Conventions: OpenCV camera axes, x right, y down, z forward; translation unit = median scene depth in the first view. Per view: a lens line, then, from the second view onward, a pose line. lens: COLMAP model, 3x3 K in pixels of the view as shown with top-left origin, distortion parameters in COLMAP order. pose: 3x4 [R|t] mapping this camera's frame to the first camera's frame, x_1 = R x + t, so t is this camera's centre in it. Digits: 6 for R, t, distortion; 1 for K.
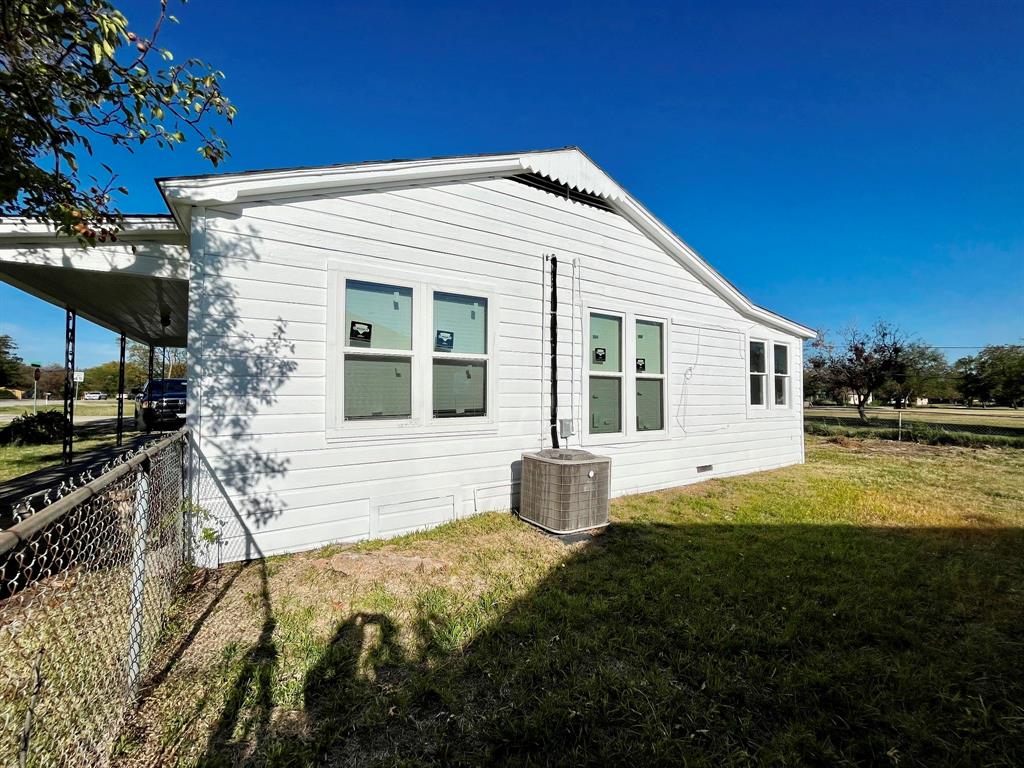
lens RADIAL K [[411.1, 0, 537.5], [0, 411.1, 397.4], [0, 0, 1]] dist [-0.004196, -0.000379]
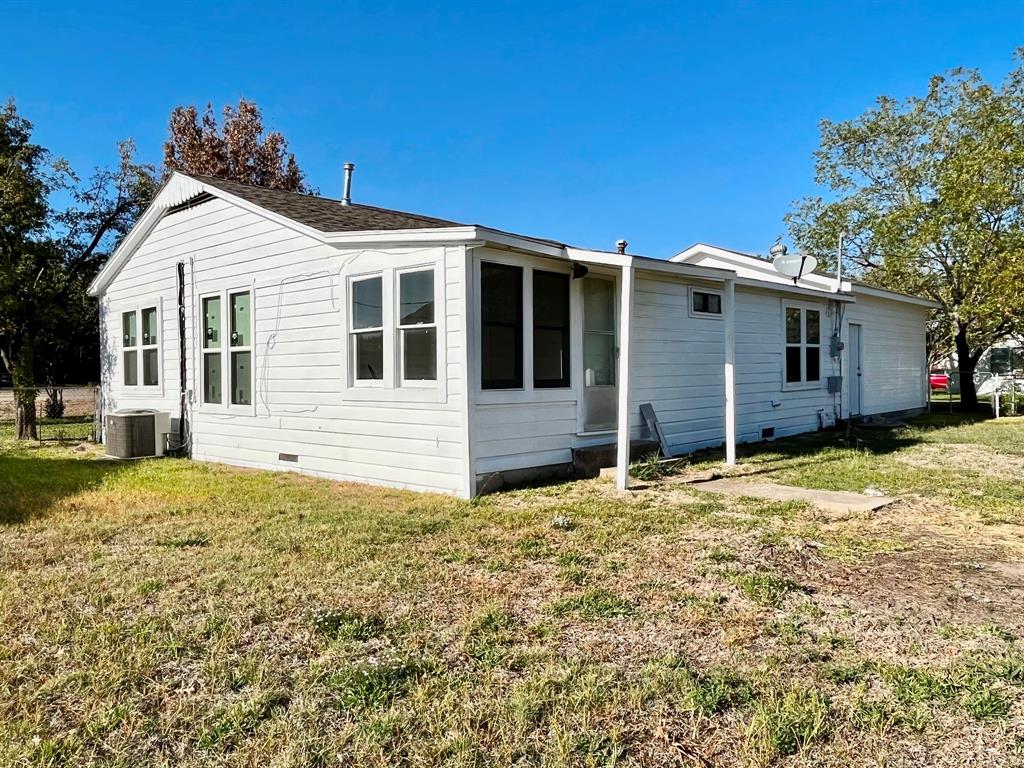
lens RADIAL K [[774.2, 0, 511.8], [0, 774.2, 381.2], [0, 0, 1]] dist [0.005193, -0.006002]
pose [[0.249653, 0.016517, -0.968195, 2.214521], [0.028762, 0.999287, 0.024464, -0.002489], [0.967908, -0.033955, 0.248999, 1.167240]]
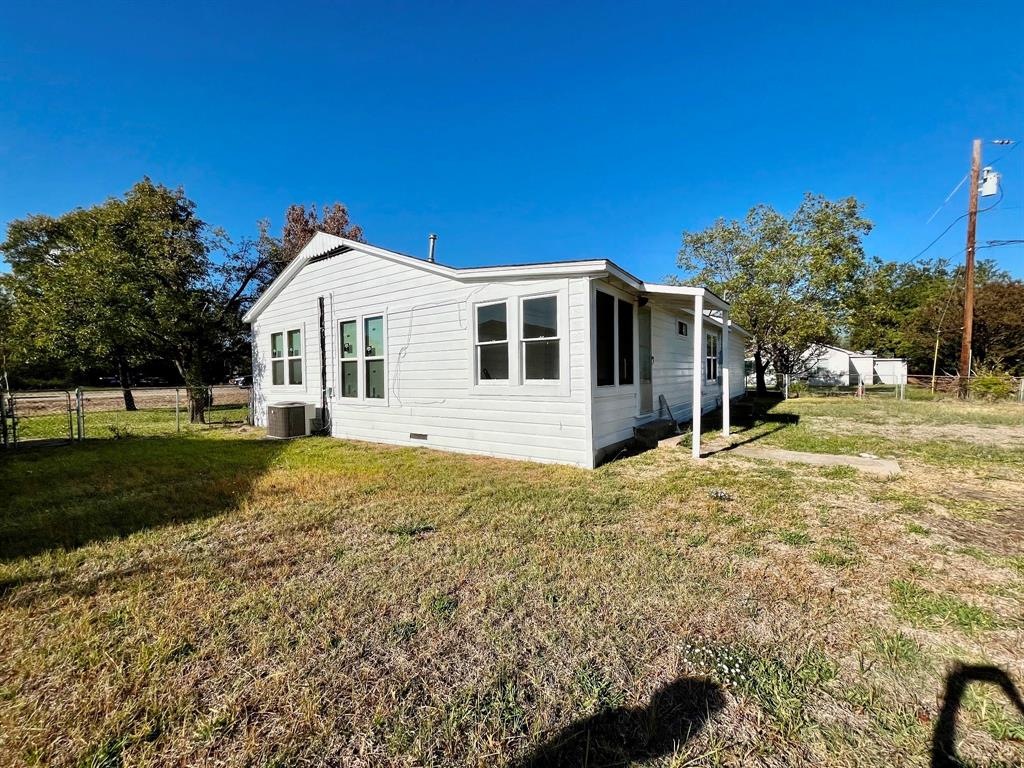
lens RADIAL K [[411.1, 0, 513.3], [0, 411.1, 385.5], [0, 0, 1]] dist [-0.004196, -0.000379]
pose [[0.379490, 0.025063, -0.924856, 1.704609], [0.030668, 0.998743, 0.039650, -0.001887], [0.924687, -0.043410, 0.378245, 0.911830]]
